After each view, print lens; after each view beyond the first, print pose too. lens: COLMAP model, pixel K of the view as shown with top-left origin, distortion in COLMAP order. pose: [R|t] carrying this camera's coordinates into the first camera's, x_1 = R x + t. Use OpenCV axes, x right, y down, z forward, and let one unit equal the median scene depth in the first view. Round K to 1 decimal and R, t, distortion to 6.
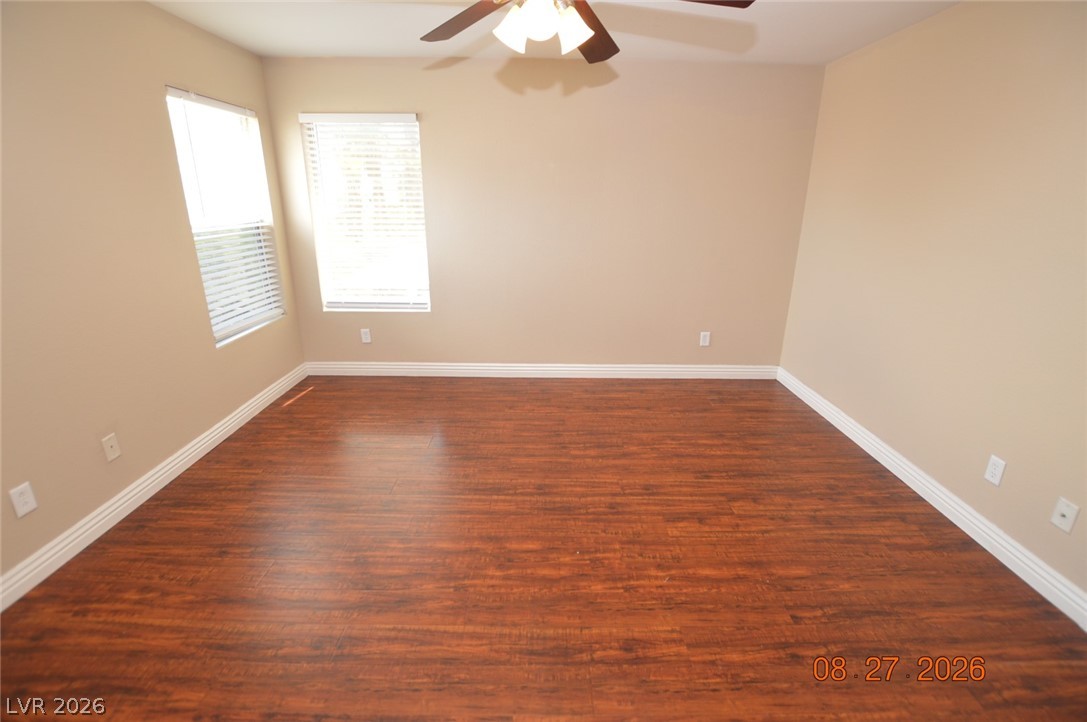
lens RADIAL K [[488.0, 0, 545.1], [0, 488.0, 359.0], [0, 0, 1]] dist [-0.029589, 0.002513]
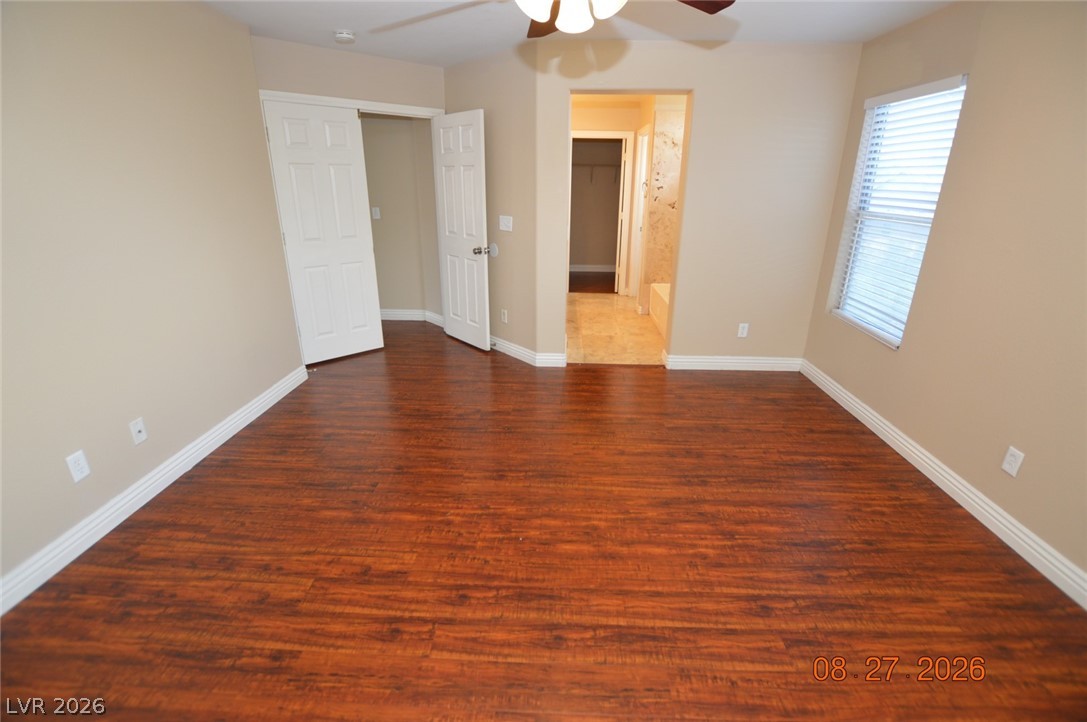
lens RADIAL K [[488.0, 0, 539.9], [0, 488.0, 357.6], [0, 0, 1]] dist [-0.029589, 0.002513]
pose [[-0.998577, -0.036750, 0.038649, 0.002629], [-0.004622, 0.781594, 0.623770, -0.477305], [-0.053132, 0.622704, -0.780652, 1.408186]]
